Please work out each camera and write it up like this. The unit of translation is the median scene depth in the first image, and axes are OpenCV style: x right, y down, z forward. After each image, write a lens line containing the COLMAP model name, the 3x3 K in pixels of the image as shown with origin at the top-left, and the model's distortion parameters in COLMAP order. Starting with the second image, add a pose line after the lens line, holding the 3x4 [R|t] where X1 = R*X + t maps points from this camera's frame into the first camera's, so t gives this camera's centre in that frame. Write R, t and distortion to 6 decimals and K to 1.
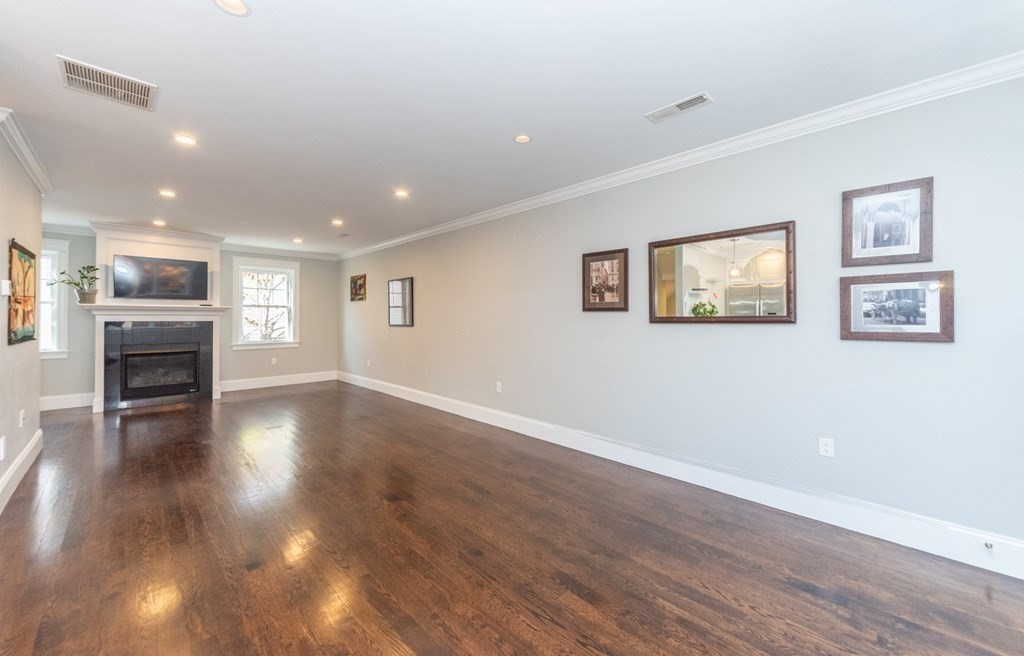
lens RADIAL K [[391.7, 0, 507.9], [0, 391.7, 317.2], [0, 0, 1]] dist [0.001506, -0.000415]
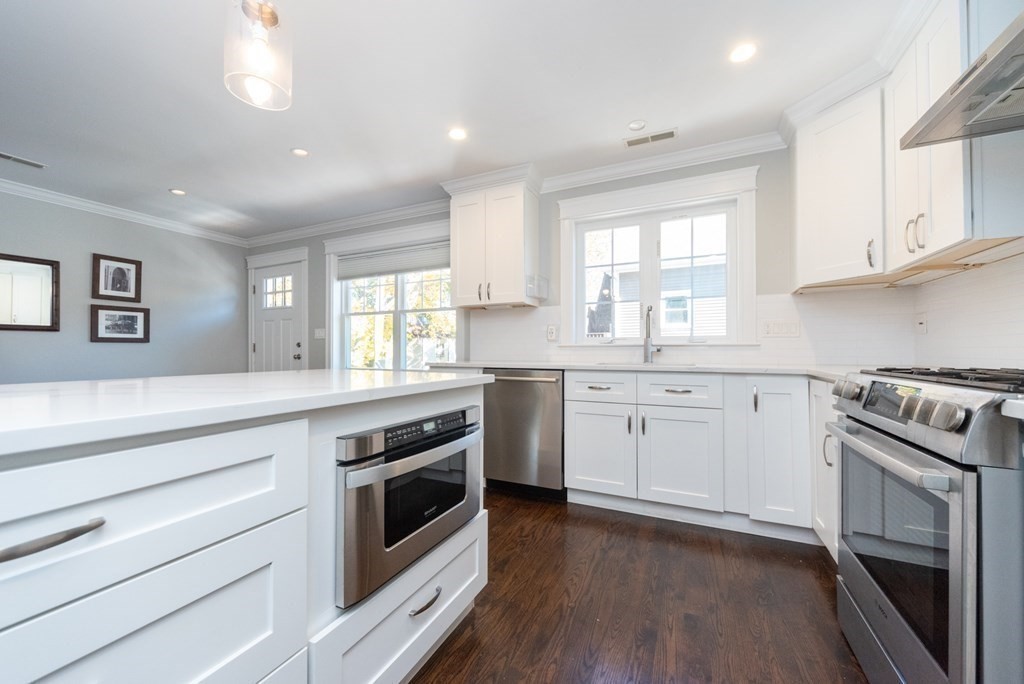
lens RADIAL K [[385.2, 0, 509.0], [0, 385.2, 348.9], [0, 0, 1]] dist [-0.000996, -0.000826]
pose [[-0.351969, 0.001135, 0.936011, -1.293295], [-0.005245, 0.999981, -0.003185, 0.082774], [-0.935997, -0.006031, -0.351956, -0.077310]]
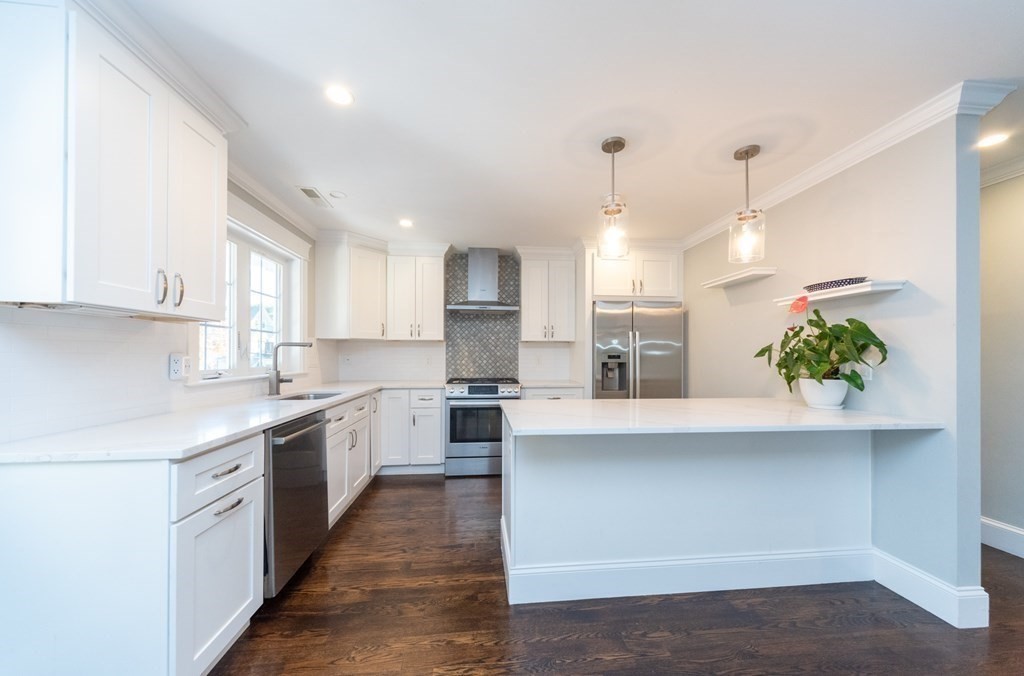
lens RADIAL K [[356.3, 0, 509.7], [0, 356.3, 353.3], [0, 0, 1]] dist [0.002752, -0.000544]
pose [[-0.619232, -0.009914, -0.785145, 0.136549], [-0.003409, 0.999945, -0.009938, -0.004807], [0.785200, -0.003478, -0.619232, 0.394729]]
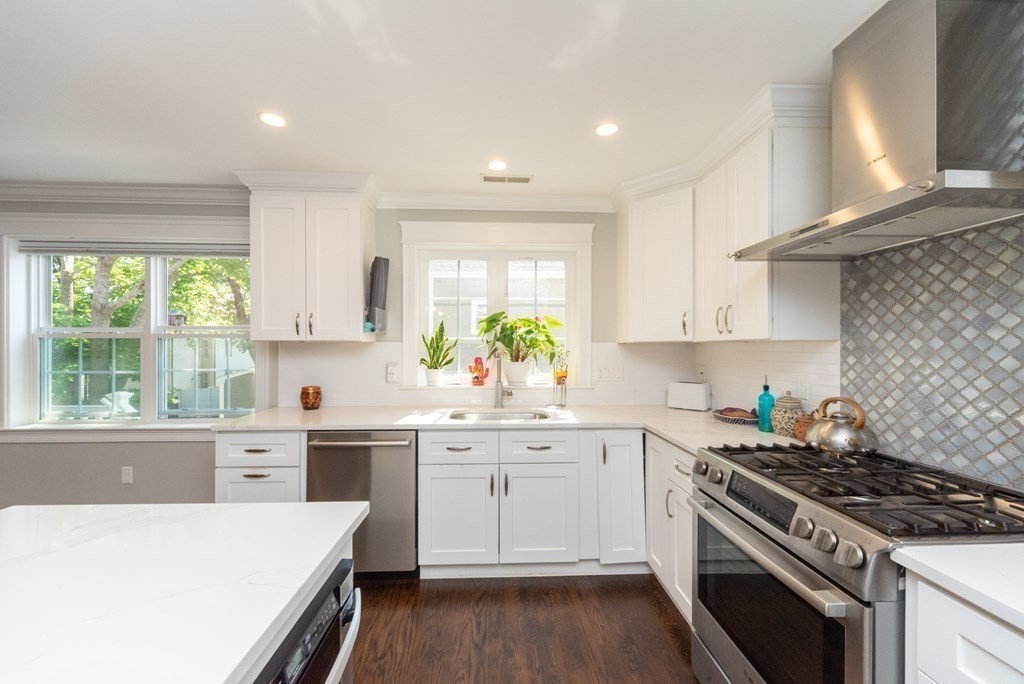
lens RADIAL K [[385.2, 0, 511.3], [0, 385.2, 349.1], [0, 0, 1]] dist [-0.000996, -0.000826]
pose [[-0.757055, -0.008961, 0.653290, -1.108674], [-0.007736, 0.999959, 0.004751, -0.064606], [-0.653306, -0.001458, -0.757093, -0.045630]]
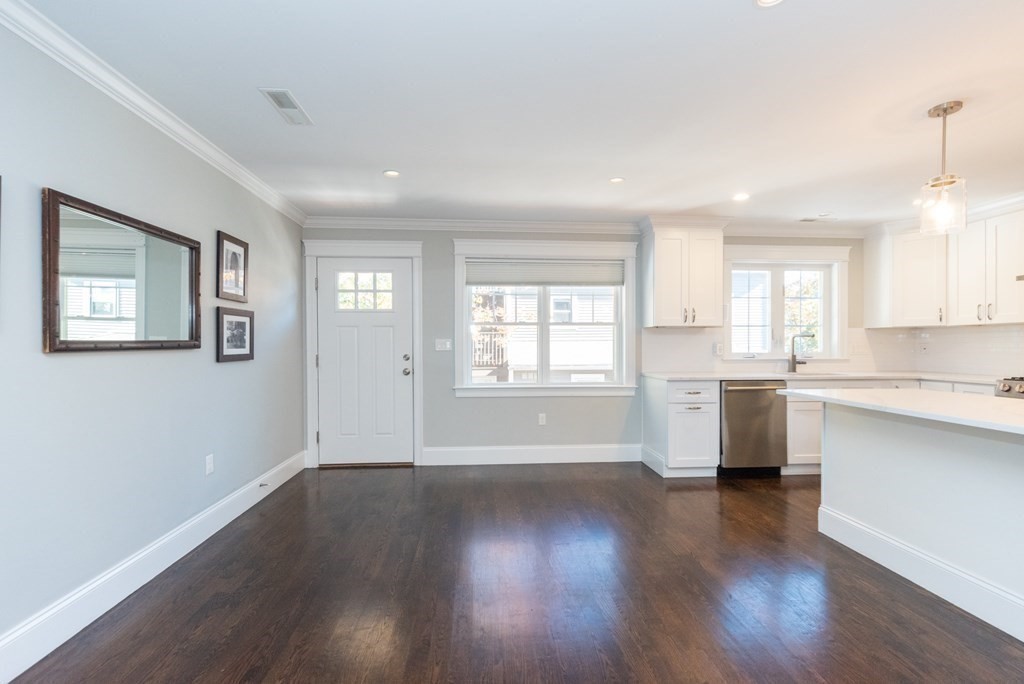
lens RADIAL K [[437.3, 0, 507.6], [0, 437.3, 347.4], [0, 0, 1]] dist [-0.001943, 0.000805]
pose [[-0.766941, -0.006839, 0.641681, -0.583716], [-0.004578, 0.999976, 0.005185, 0.004338], [-0.641702, 0.001039, -0.766954, 1.434303]]
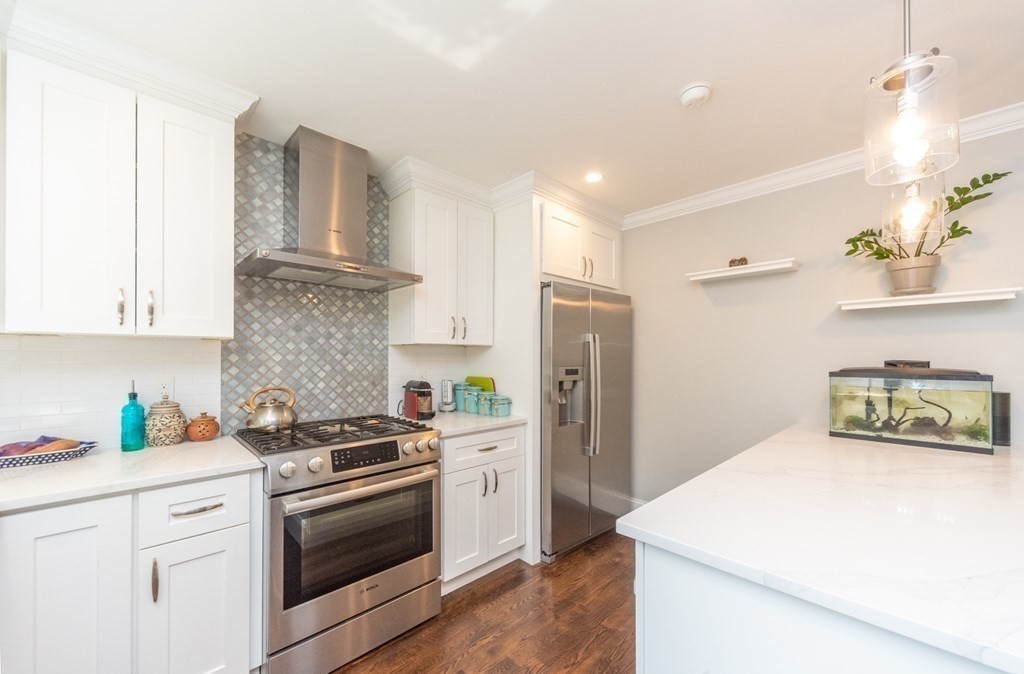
lens RADIAL K [[391.0, 0, 509.7], [0, 391.0, 355.7], [0, 0, 1]] dist [-0.002566, -0.000294]
pose [[0.012095, -0.007546, -0.999898, -0.271395], [0.001445, 0.999971, -0.007529, -0.044101], [0.999926, -0.001354, 0.012106, -0.404181]]
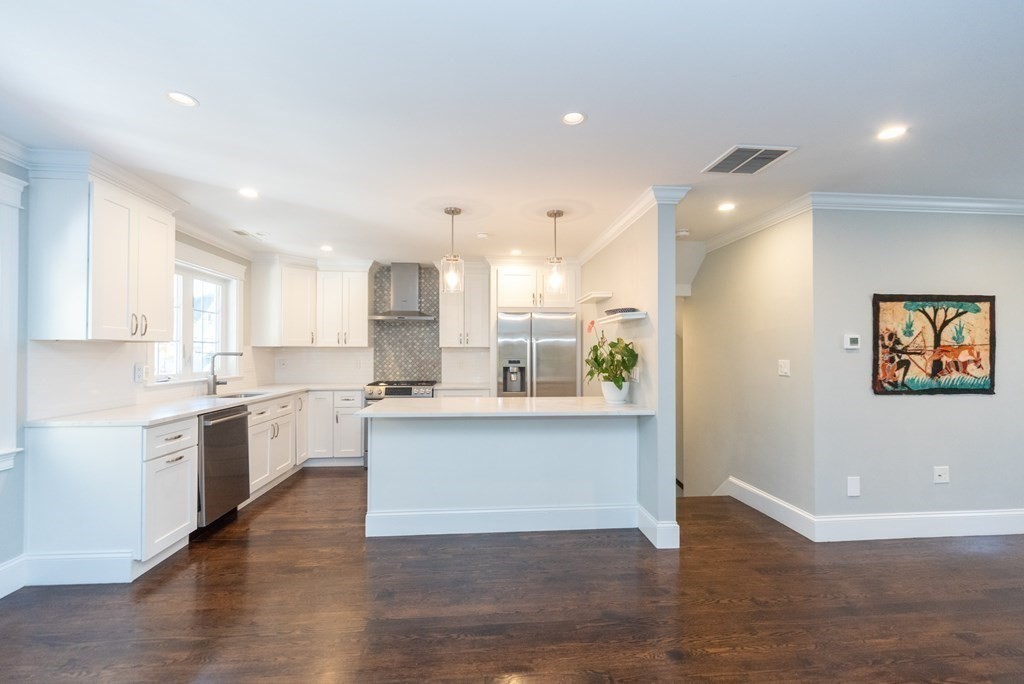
lens RADIAL K [[437.3, 0, 510.6], [0, 437.3, 346.9], [0, 0, 1]] dist [-0.001943, 0.000805]
pose [[-0.631442, -0.015276, -0.775272, 0.309430], [-0.001202, 0.999824, -0.018722, -0.040411], [0.775422, -0.010890, -0.631349, 1.134411]]
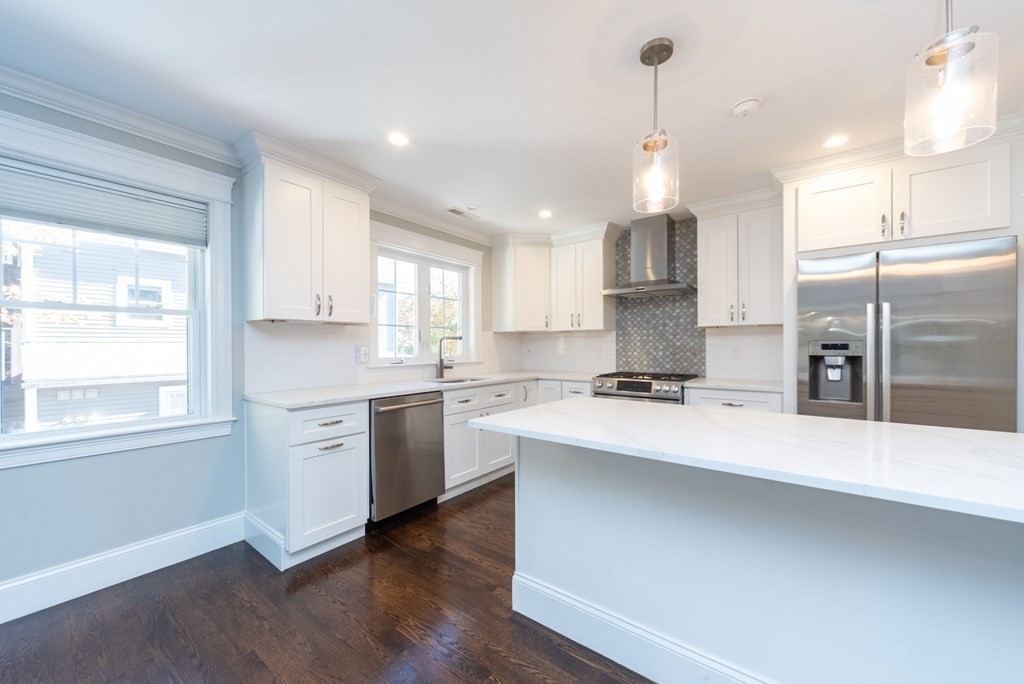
lens RADIAL K [[385.2, 0, 507.1], [0, 385.2, 347.7], [0, 0, 1]] dist [-0.000996, -0.000826]
pose [[-0.988997, -0.000340, -0.147935, -0.341041], [-0.000187, 0.999999, -0.001044, -0.002205], [0.147936, -0.001005, -0.988996, 0.686795]]
